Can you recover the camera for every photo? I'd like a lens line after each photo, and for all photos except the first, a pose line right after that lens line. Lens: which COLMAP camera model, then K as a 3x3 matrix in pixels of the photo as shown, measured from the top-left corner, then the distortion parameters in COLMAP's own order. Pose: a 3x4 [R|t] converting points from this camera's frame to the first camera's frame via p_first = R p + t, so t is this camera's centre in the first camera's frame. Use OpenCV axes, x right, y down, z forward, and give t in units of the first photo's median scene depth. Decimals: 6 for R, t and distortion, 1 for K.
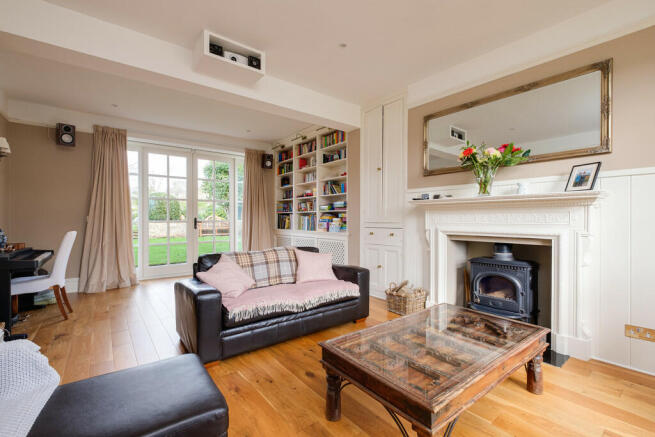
lens RADIAL K [[291.0, 0, 327.5], [0, 291.0, 218.5], [0, 0, 1]] dist [-0.001471, -0.000087]
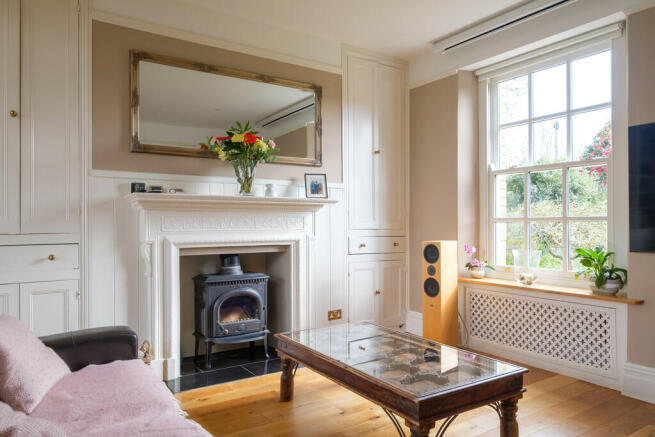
lens RADIAL K [[457.8, 0, 317.6], [0, 457.8, 223.2], [0, 0, 1]] dist [0.000160, 0.003965]
pose [[0.097837, 0.002114, 0.995200, -0.563266], [0.005329, 0.999982, -0.002648, 0.002535], [-0.995188, 0.005563, 0.097824, 0.554312]]
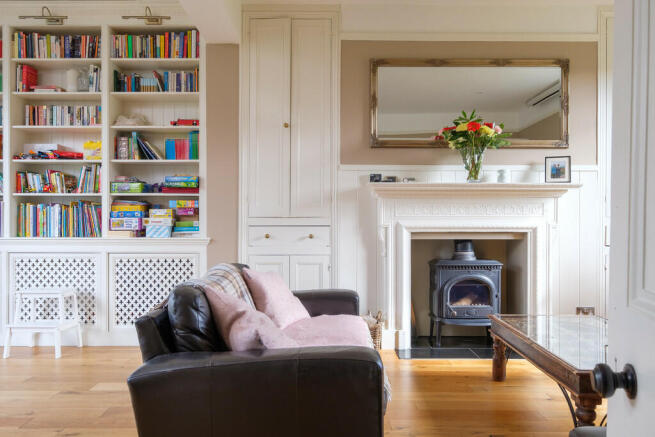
lens RADIAL K [[513.0, 0, 327.5], [0, 513.0, 218.5], [0, 0, 1]] dist [0.009710, 0.006673]
pose [[0.614839, 0.001469, 0.788652, -0.690539], [-0.000885, 0.999999, -0.001173, 0.021854], [-0.788652, 0.000023, 0.614839, 0.356448]]
